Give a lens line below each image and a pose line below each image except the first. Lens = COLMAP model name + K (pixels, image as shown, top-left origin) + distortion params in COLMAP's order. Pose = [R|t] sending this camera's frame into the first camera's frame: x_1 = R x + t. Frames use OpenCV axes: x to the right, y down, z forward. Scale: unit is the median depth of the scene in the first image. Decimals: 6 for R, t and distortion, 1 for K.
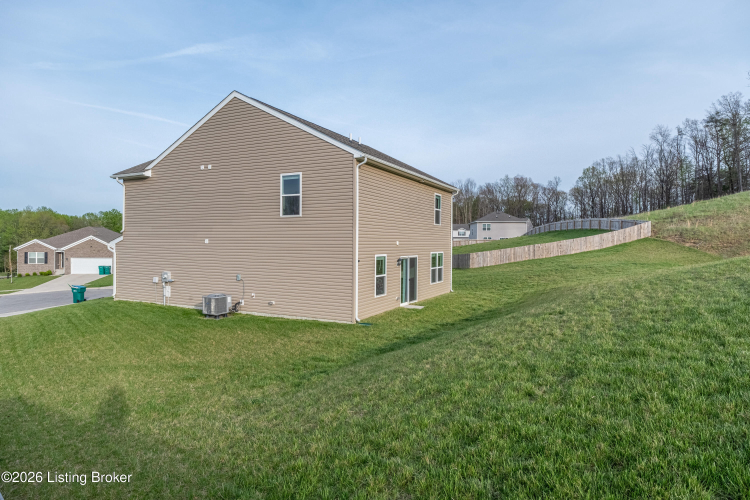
lens RADIAL K [[446.4, 0, 377.8], [0, 446.4, 266.9], [0, 0, 1]] dist [0.000409, -0.000416]
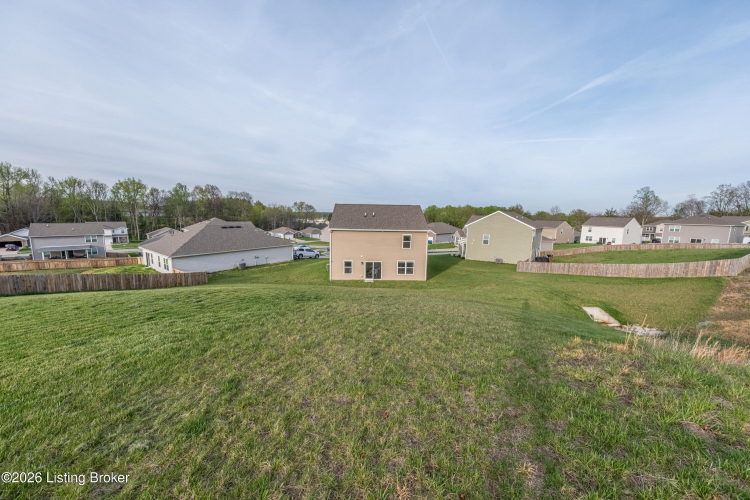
lens RADIAL K [[251.9, 0, 373.9], [0, 251.9, 242.4], [0, 0, 1]] dist [-0.000894, -0.000154]
pose [[0.466613, 0.095966, -0.879240, 0.352718], [-0.055810, 0.995310, 0.079016, -0.065772], [0.882699, 0.012200, 0.469780, 0.088379]]
